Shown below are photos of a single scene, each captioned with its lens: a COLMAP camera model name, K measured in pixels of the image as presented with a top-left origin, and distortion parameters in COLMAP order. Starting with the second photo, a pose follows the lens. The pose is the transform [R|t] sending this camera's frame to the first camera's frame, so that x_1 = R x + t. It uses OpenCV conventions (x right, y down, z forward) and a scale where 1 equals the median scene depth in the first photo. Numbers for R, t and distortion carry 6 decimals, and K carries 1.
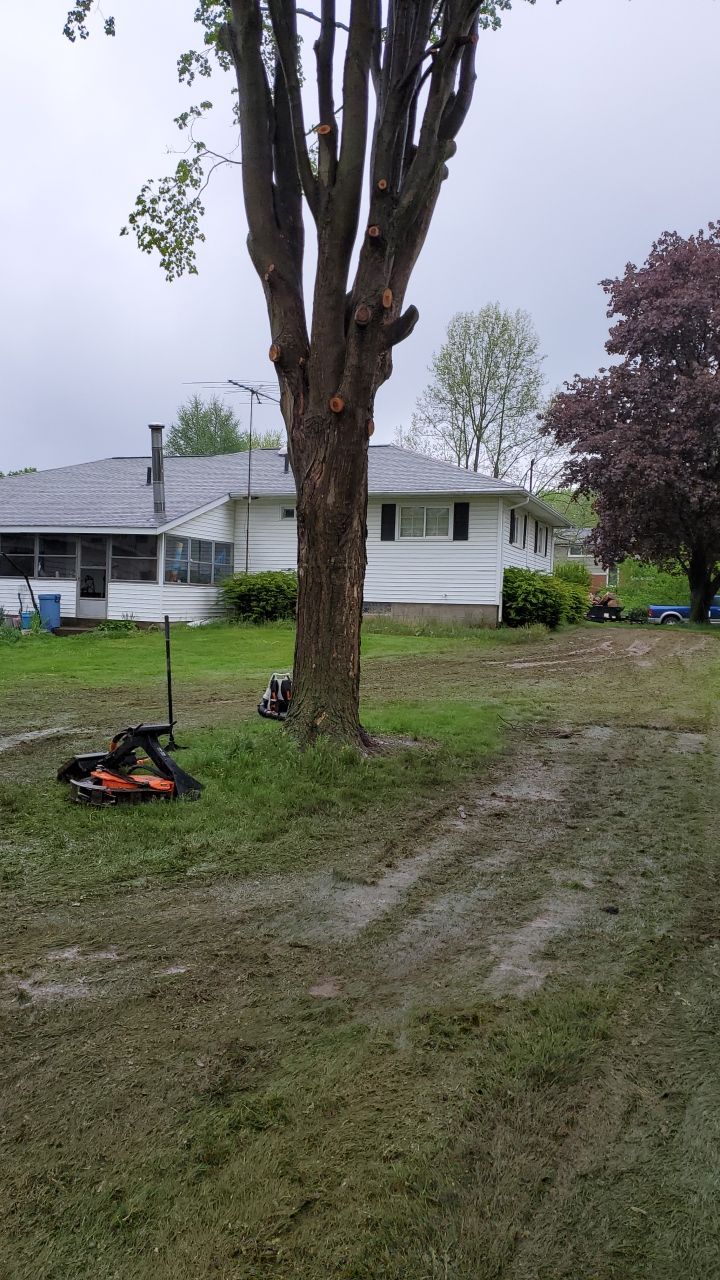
lens RADIAL K [[989.5, 0, 345.4], [0, 989.5, 636.0], [0, 0, 1]] dist [0.031947, -0.036375]
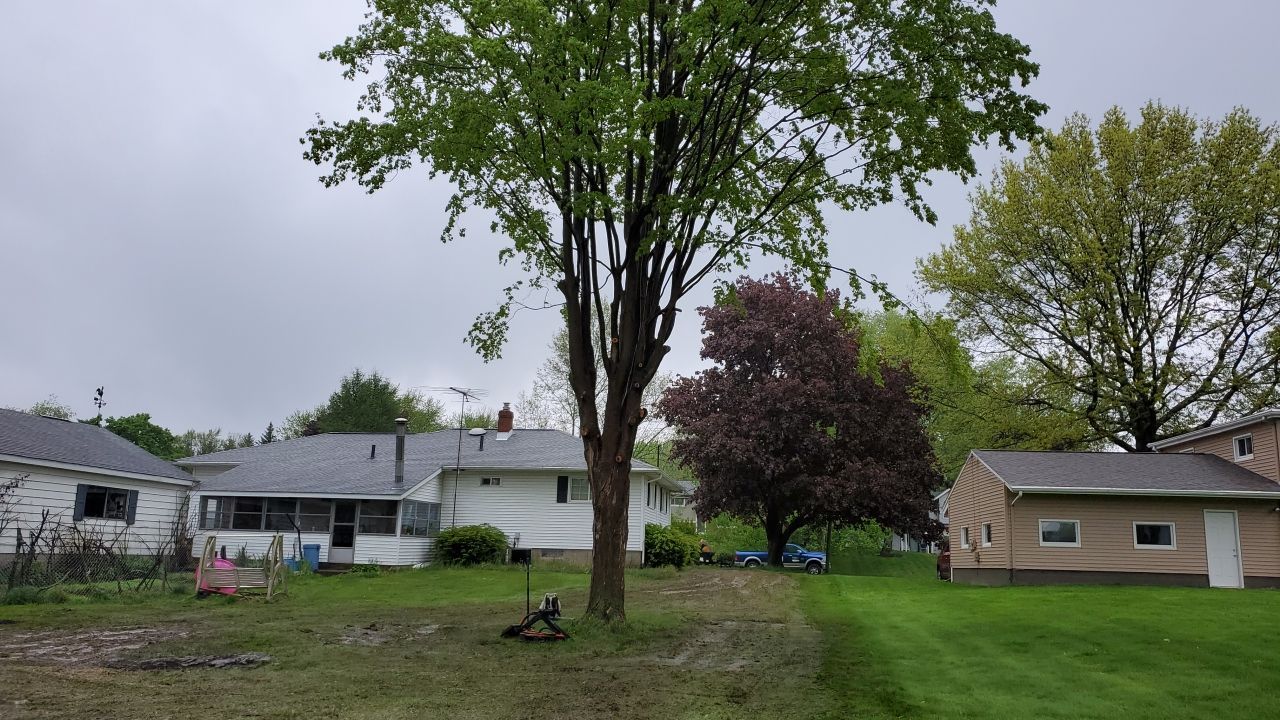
lens RADIAL K [[973.8, 0, 629.5], [0, 973.8, 363.0], [0, 0, 1]] dist [0.196749, -0.618908]
pose [[0.979705, 0.038687, 0.196677, -0.126745], [0.004942, 0.976238, -0.216645, 0.008055], [-0.200385, 0.213220, 0.956234, -0.335761]]
